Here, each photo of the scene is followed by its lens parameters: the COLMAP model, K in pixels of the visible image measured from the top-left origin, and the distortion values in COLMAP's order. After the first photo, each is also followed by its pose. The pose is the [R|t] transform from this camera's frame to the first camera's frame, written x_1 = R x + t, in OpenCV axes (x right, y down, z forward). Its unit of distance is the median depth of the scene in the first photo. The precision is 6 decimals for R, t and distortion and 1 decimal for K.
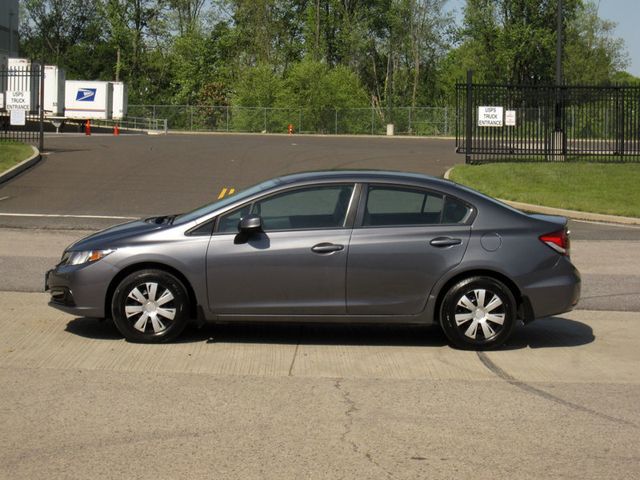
lens RADIAL K [[1497.8, 0, 320.0], [0, 1497.8, 240.0], [0, 0, 1]] dist [-0.138778, 0.059136]
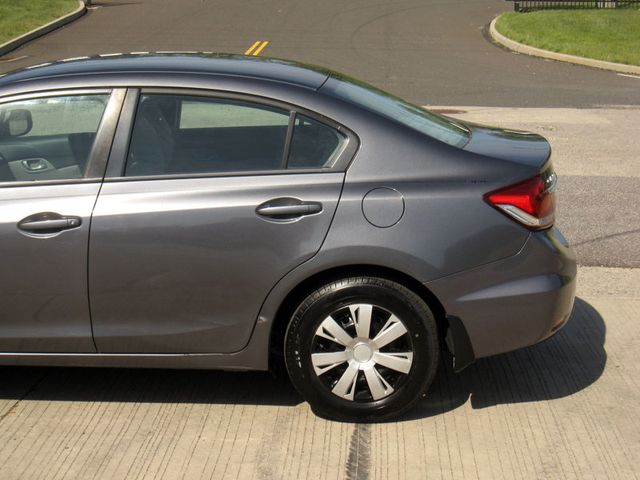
lens RADIAL K [[1277.4, 0, 320.0], [0, 1277.4, 240.0], [0, 0, 1]] dist [-0.140093, -0.119213]
pose [[0.997262, -0.002406, -0.073909, 0.123991], [0.011923, 0.991624, 0.128603, -0.041733], [0.072981, -0.129133, 0.988938, 0.584333]]
